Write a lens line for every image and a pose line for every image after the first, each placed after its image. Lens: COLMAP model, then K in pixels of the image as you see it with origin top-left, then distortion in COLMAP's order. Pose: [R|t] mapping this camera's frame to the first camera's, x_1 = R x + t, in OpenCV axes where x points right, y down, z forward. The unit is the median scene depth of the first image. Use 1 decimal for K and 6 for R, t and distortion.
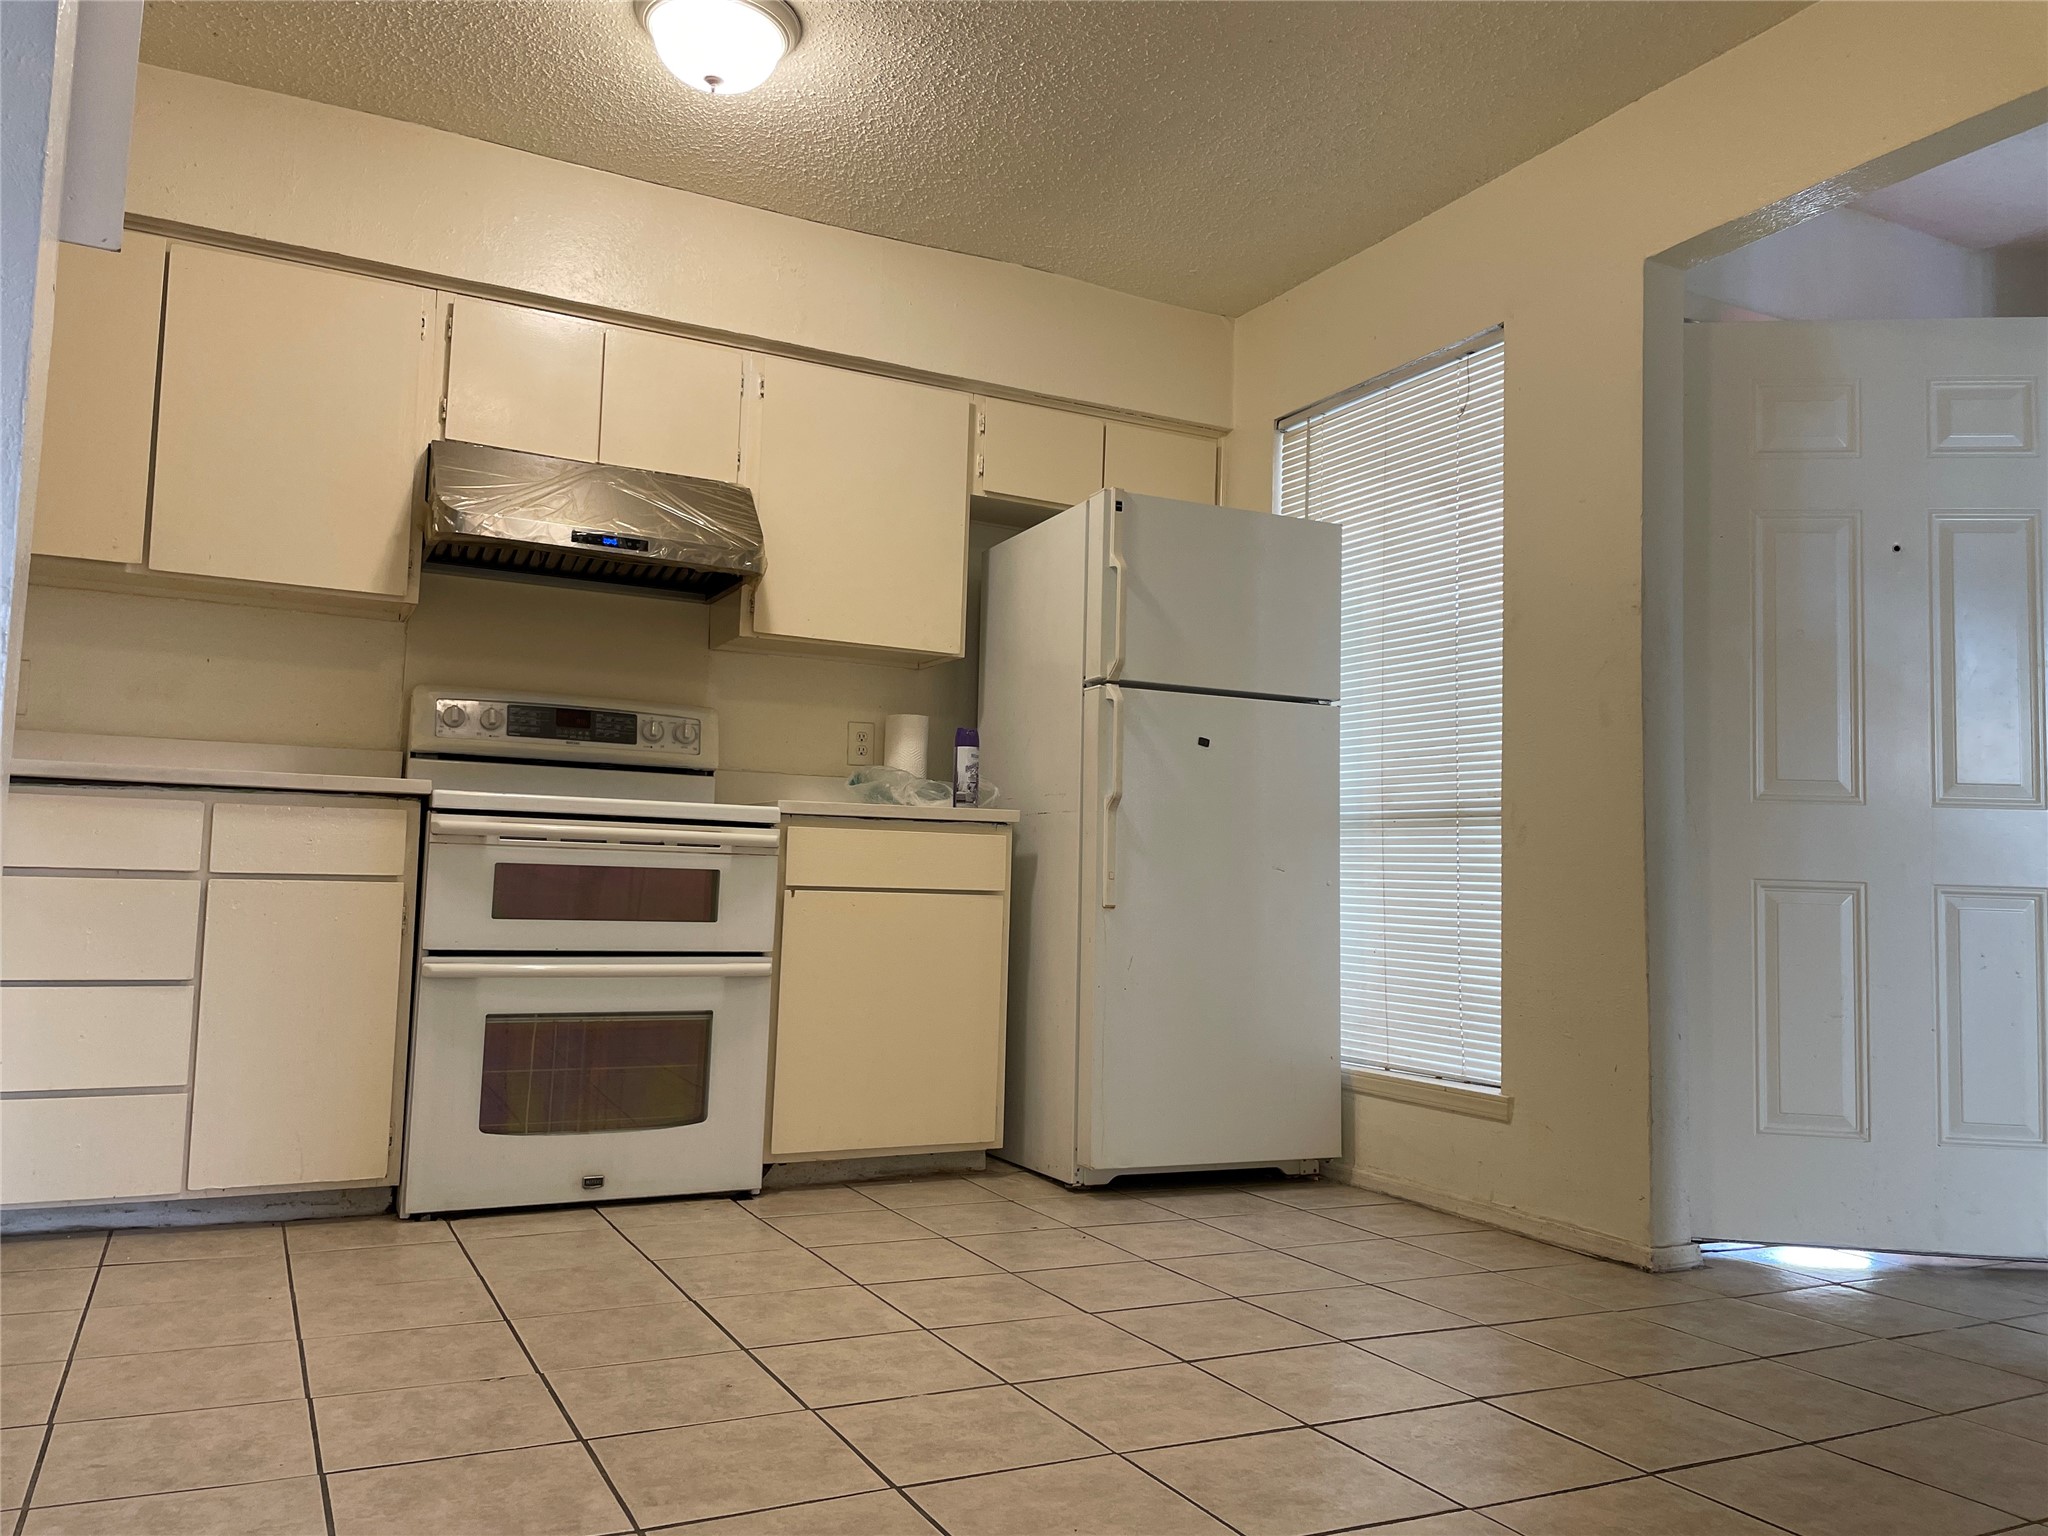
lens RADIAL K [[1565.5, 0, 1029.7], [0, 1565.5, 771.7], [0, 0, 1]] dist [0.016722, -0.027232]
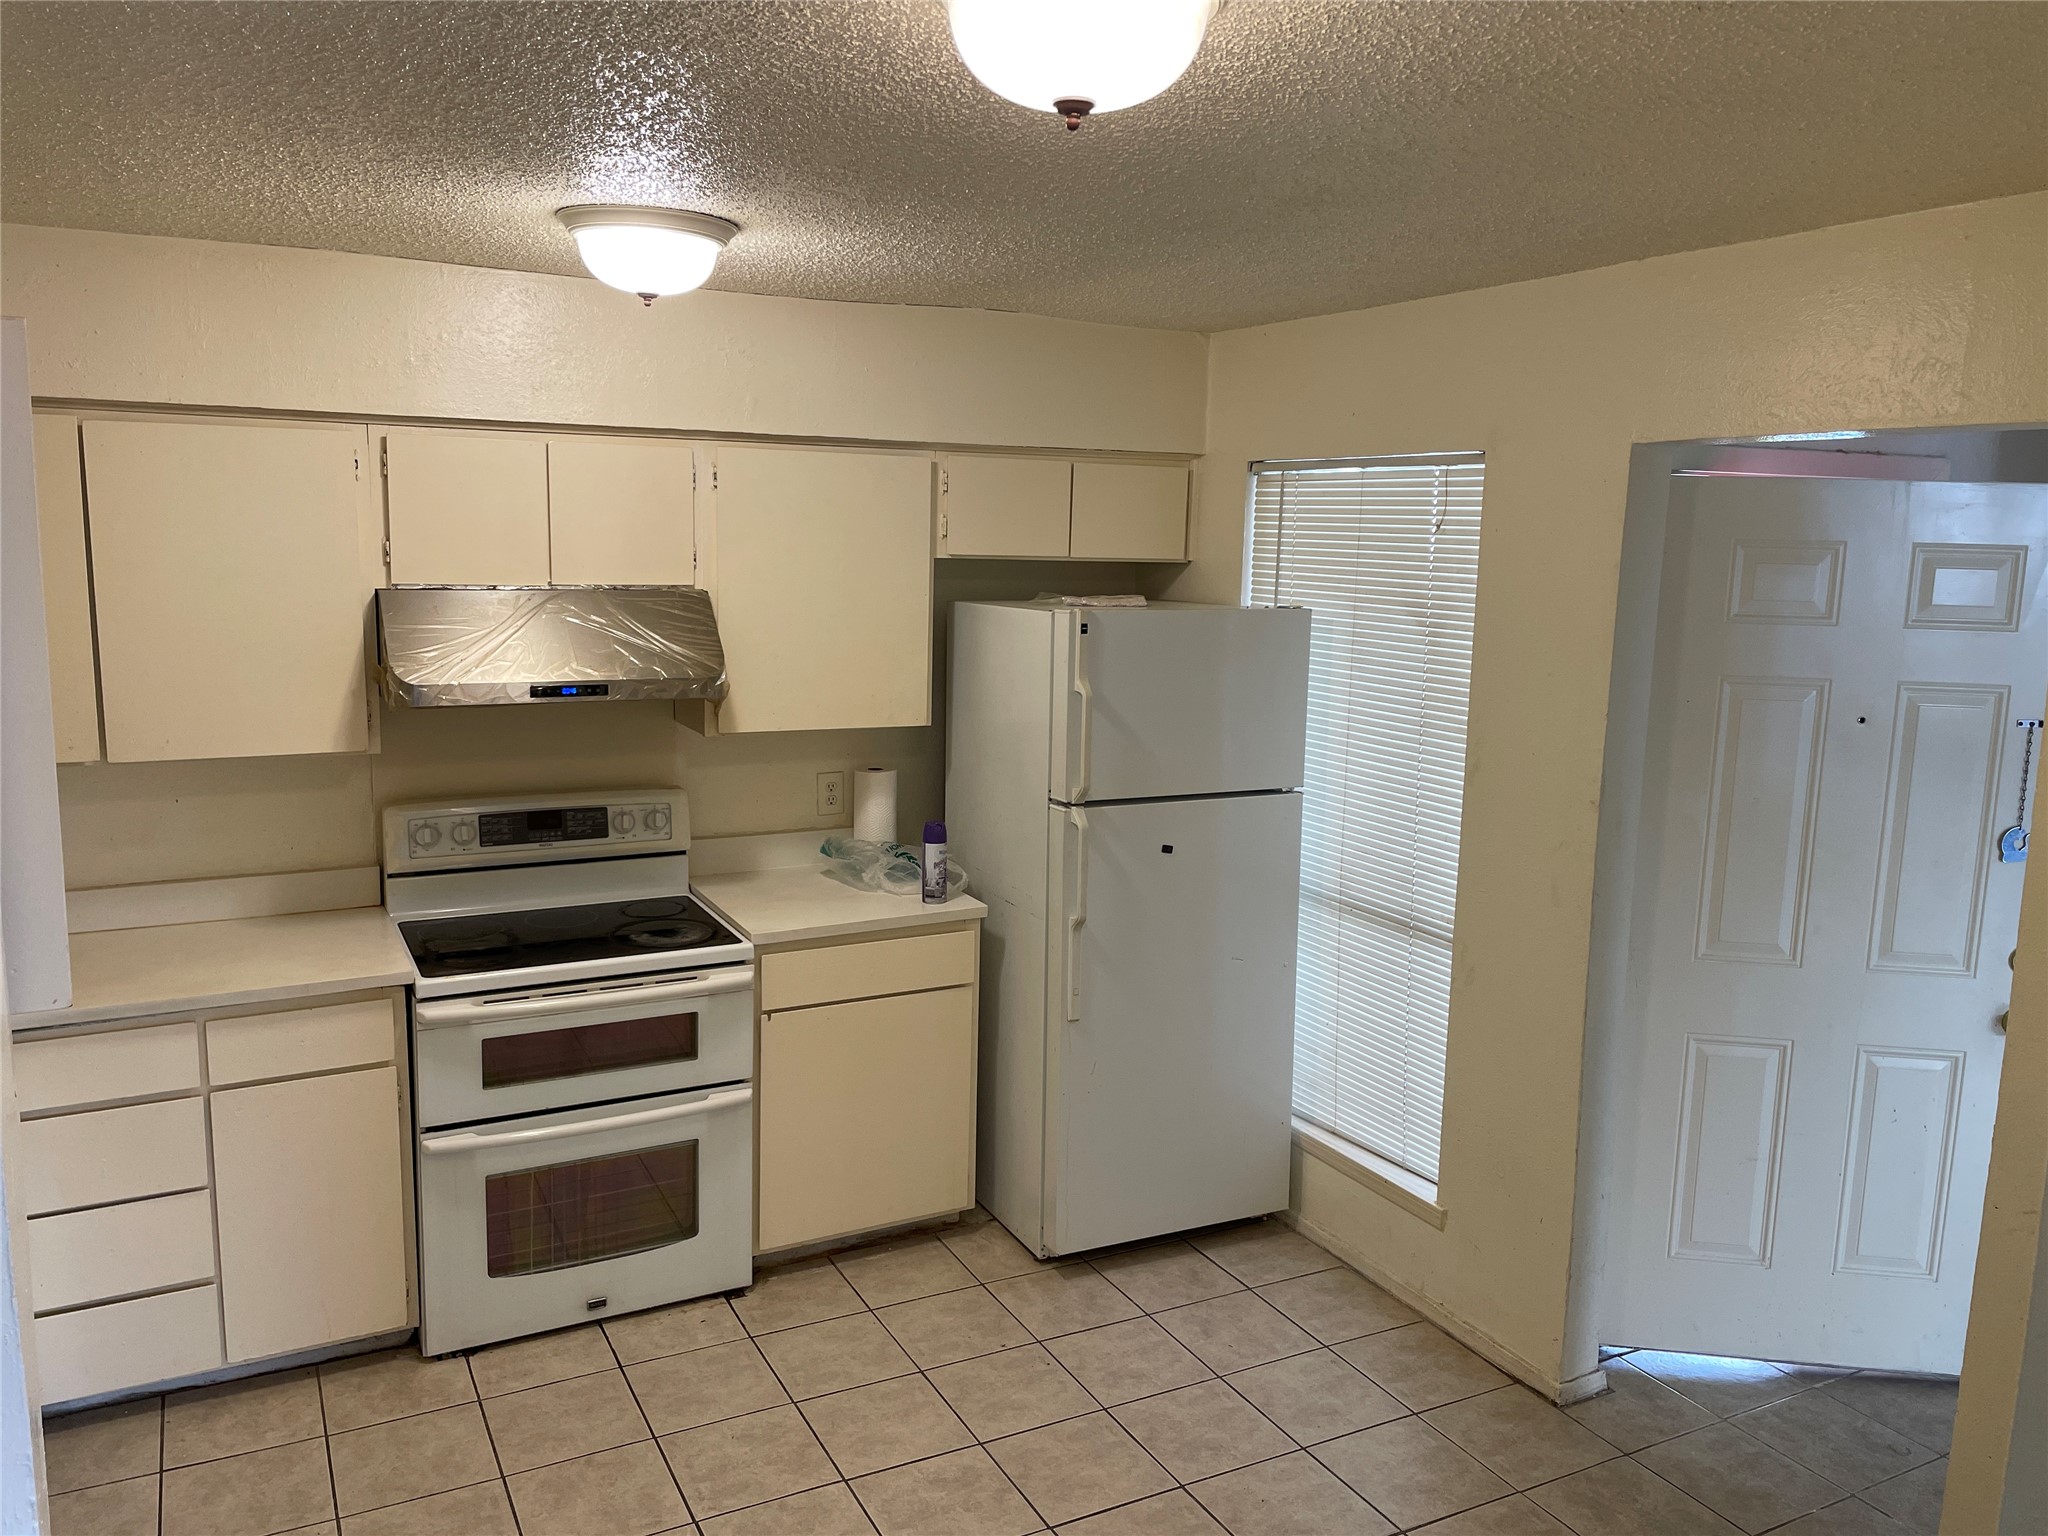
lens RADIAL K [[1565.5, 0, 1018.3], [0, 1565.5, 765.2], [0, 0, 1]] dist [0.016722, -0.027232]
pose [[0.999953, -0.007452, 0.006198, 0.009006], [0.005801, 0.972427, 0.233133, -0.323868], [-0.007765, -0.233086, 0.972425, 0.024762]]
